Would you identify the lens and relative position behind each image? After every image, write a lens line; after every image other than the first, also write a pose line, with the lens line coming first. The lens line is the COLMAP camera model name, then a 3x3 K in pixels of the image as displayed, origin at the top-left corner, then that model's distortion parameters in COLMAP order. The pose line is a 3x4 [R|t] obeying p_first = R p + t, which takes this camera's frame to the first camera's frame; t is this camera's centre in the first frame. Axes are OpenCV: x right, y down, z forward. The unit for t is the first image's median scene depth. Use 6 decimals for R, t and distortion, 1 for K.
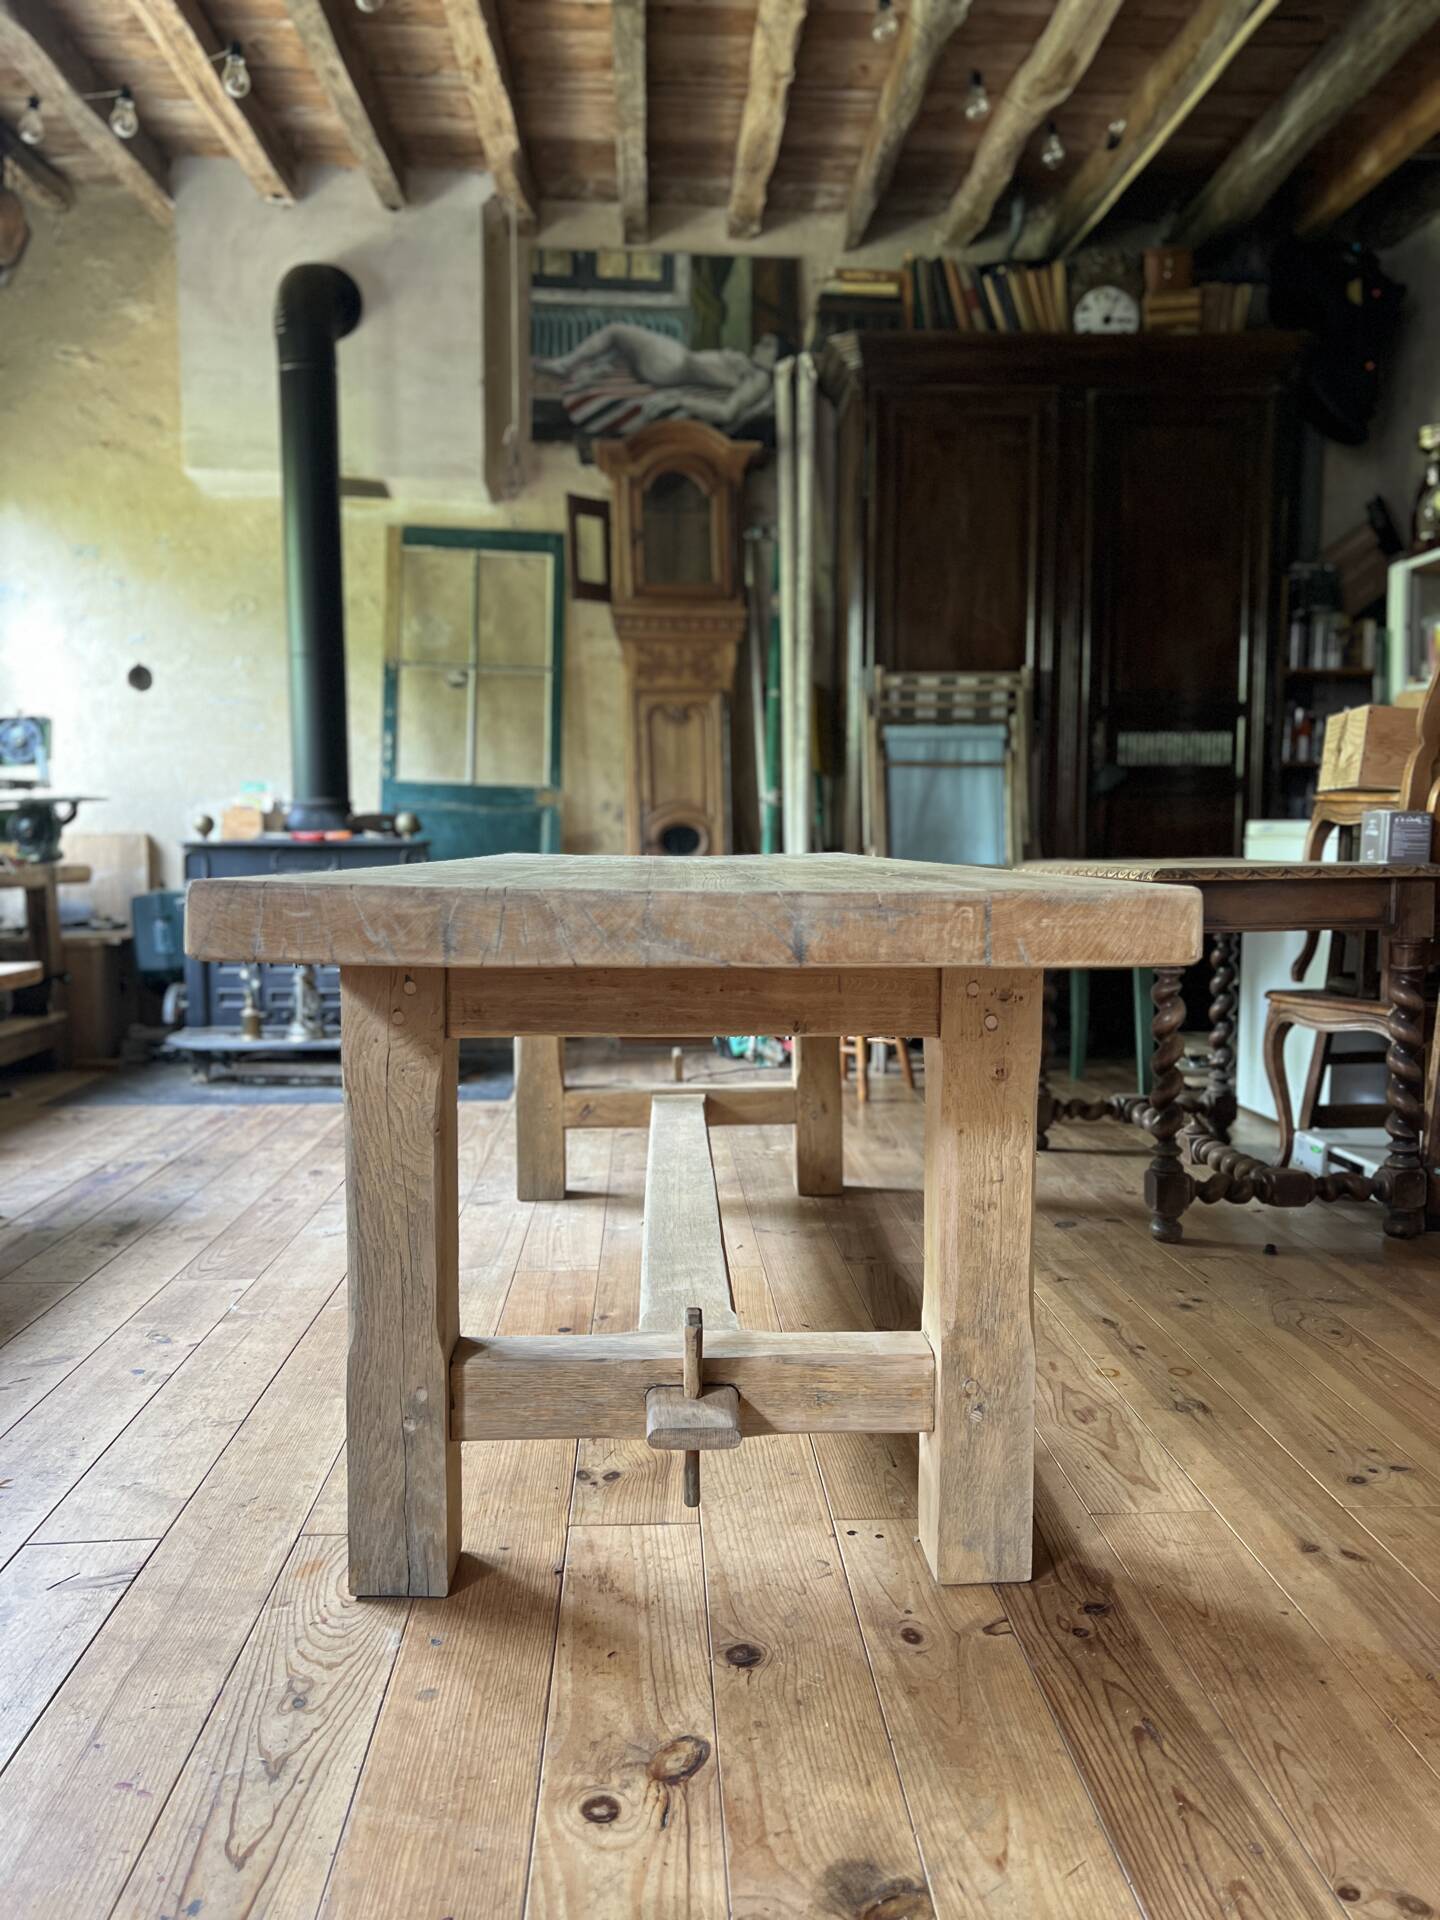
lens RADIAL K [[1431.9, 0, 731.3], [0, 1431.9, 967.4], [0, 0, 1]] dist [0.051765, -0.058715]
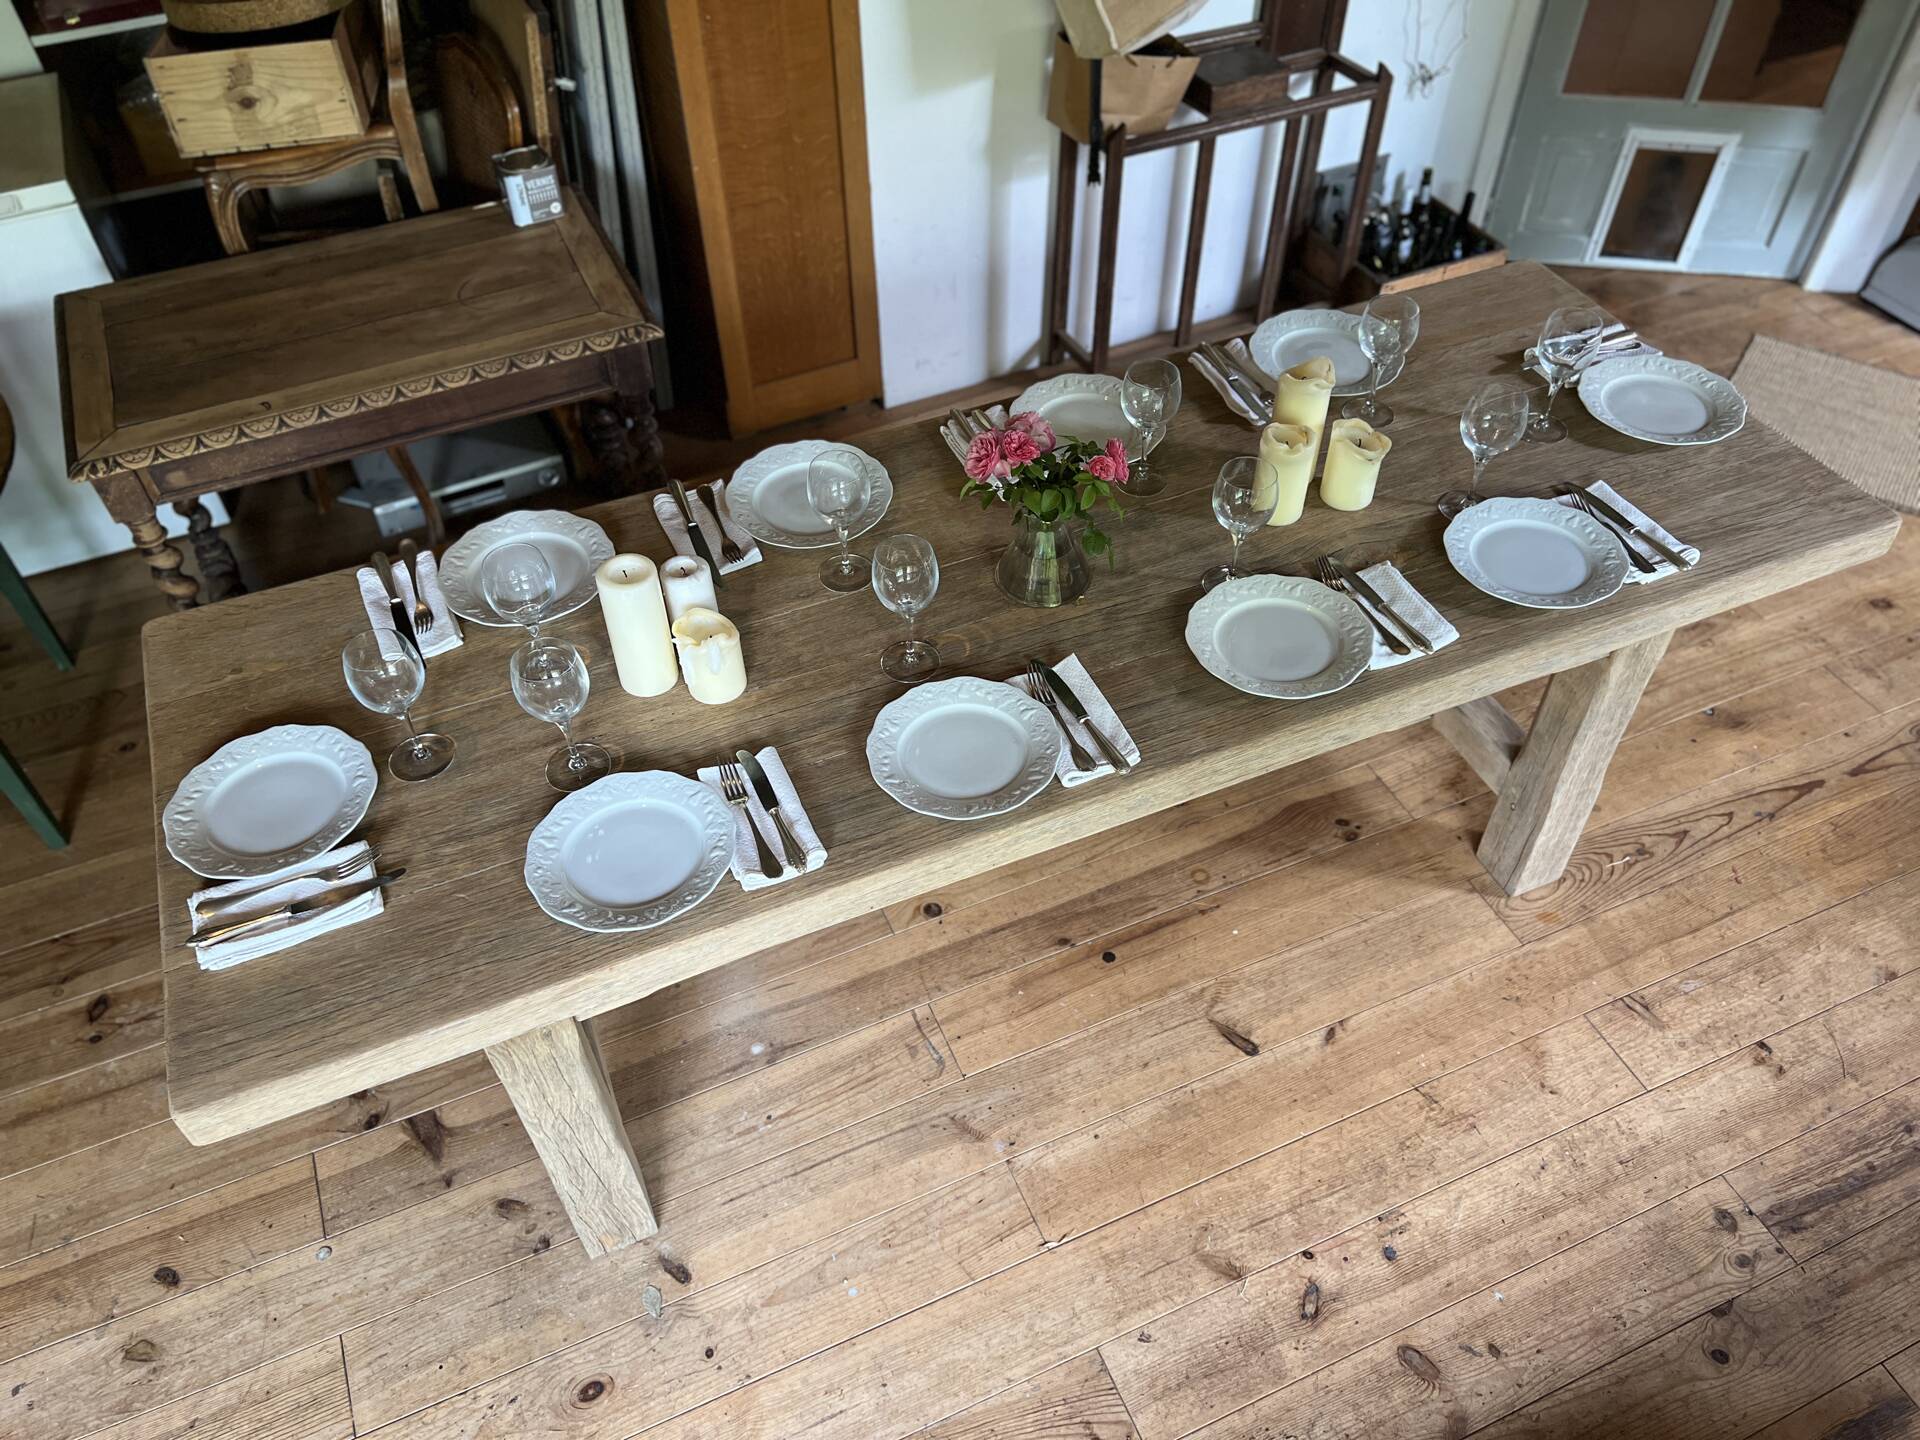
lens RADIAL K [[1430.3, 0, 947.7], [0, 1430.3, 724.1], [0, 0, 1]] dist [0.046001, -0.050888]
pose [[-0.340317, -0.685377, 0.643773, -0.970324], [0.105737, 0.652403, 0.750460, -1.019254], [-0.934347, 0.323465, -0.149554, 1.833666]]
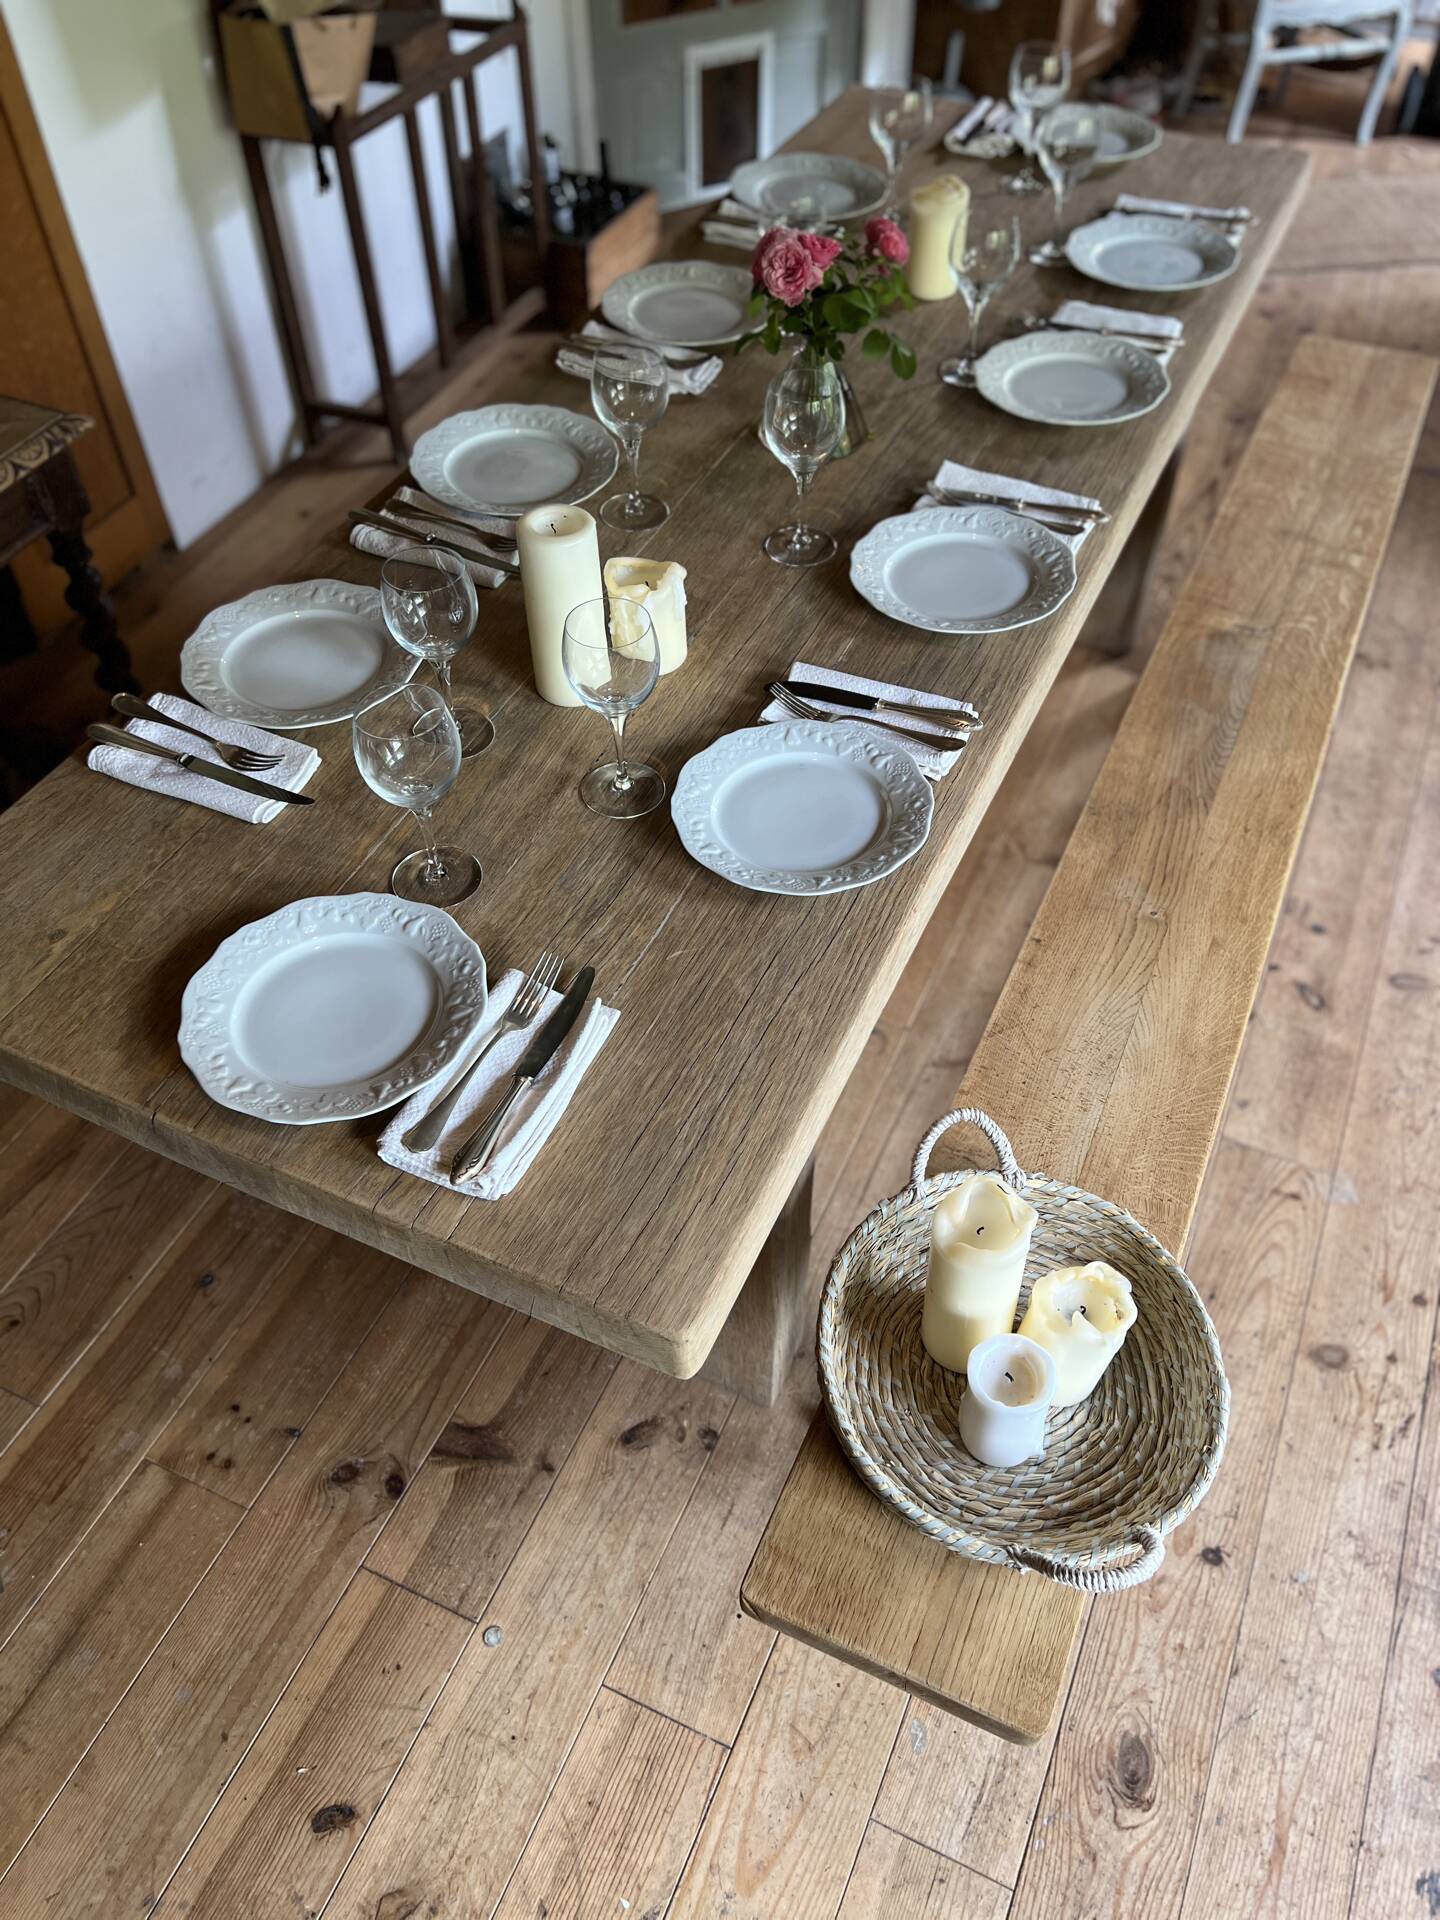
lens RADIAL K [[1437.3, 0, 730.8], [0, 1437.3, 962.0], [0, 0, 1]] dist [0.041856, -0.047924]
pose [[-0.882672, -0.352568, 0.310784, -0.516422], [0.045187, 0.594533, 0.802801, -0.802463], [-0.467813, 0.722653, -0.508846, 2.451791]]
